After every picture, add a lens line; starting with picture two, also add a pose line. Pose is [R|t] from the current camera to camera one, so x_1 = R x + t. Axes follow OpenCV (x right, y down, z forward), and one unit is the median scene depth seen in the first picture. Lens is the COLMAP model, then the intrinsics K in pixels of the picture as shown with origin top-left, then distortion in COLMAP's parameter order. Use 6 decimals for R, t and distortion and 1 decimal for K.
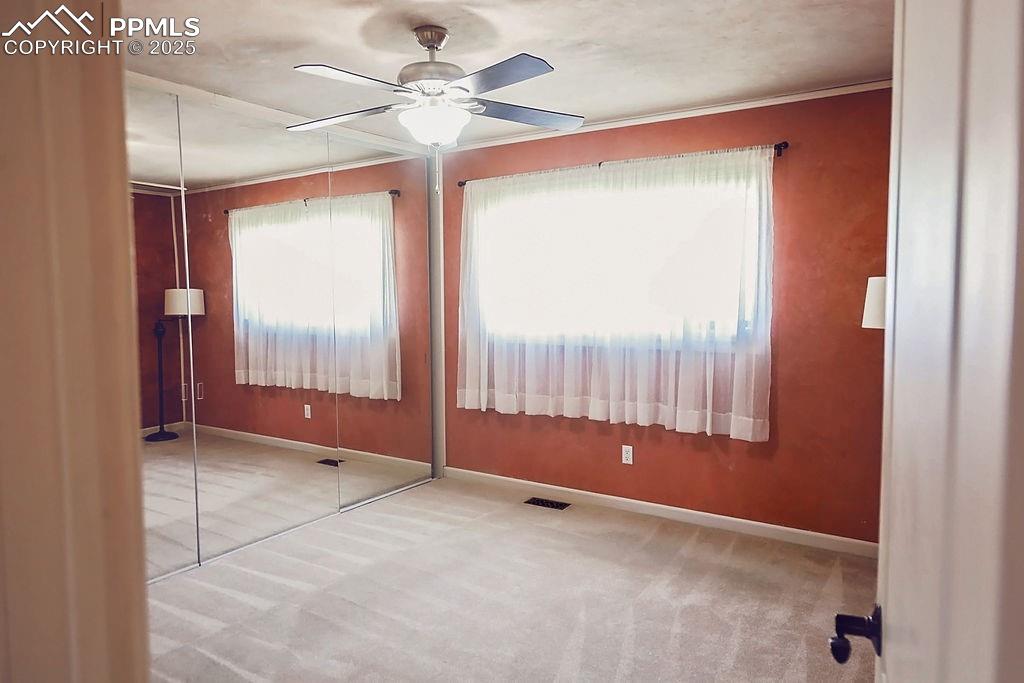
lens RADIAL K [[707.0, 0, 511.1], [0, 707.0, 346.5], [0, 0, 1]] dist [0.005940, 0.004866]
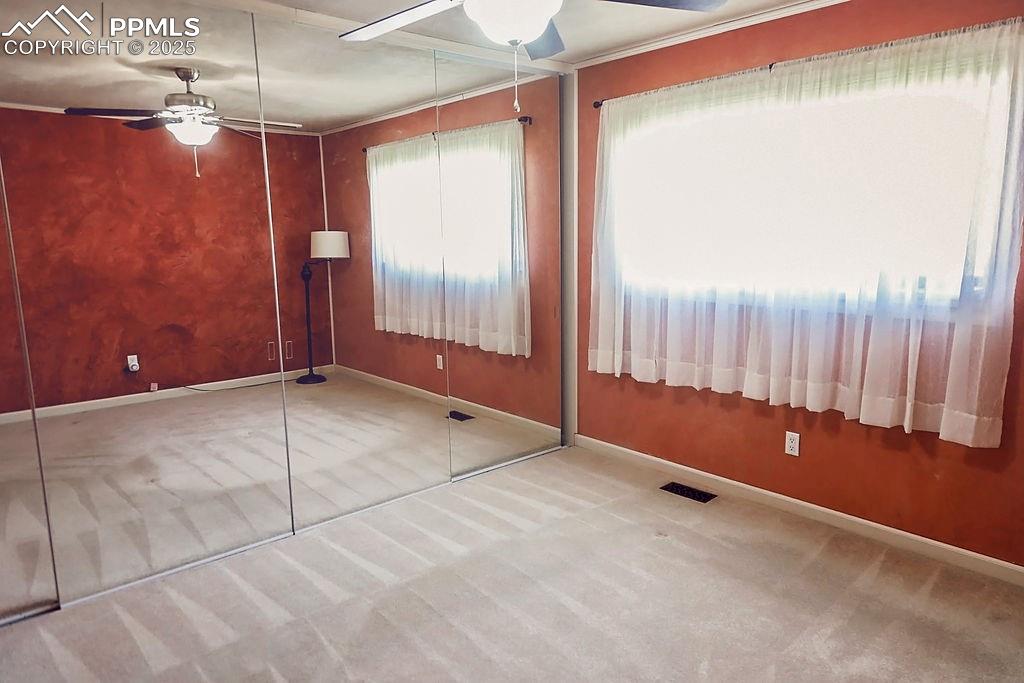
lens RADIAL K [[707.0, 0, 505.7], [0, 707.0, 345.9], [0, 0, 1]] dist [0.005940, 0.004866]
pose [[0.966190, 0.035153, -0.255425, 0.054253], [-0.012385, 0.995846, 0.090205, -0.023914], [0.257535, -0.083992, 0.962612, 0.167397]]
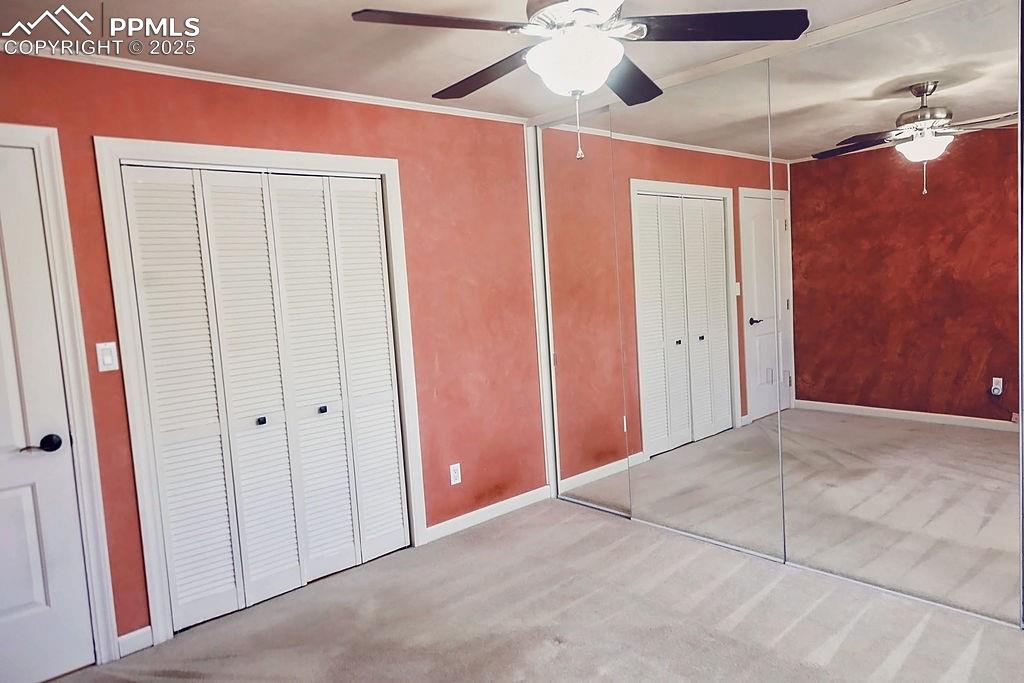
lens RADIAL K [[707.0, 0, 501.4], [0, 707.0, 332.2], [0, 0, 1]] dist [0.005940, 0.004866]
pose [[-0.278670, 0.100298, -0.955135, 0.457348], [-0.019573, 0.993732, 0.110062, -0.076663], [0.960187, 0.049365, -0.274961, 0.775590]]
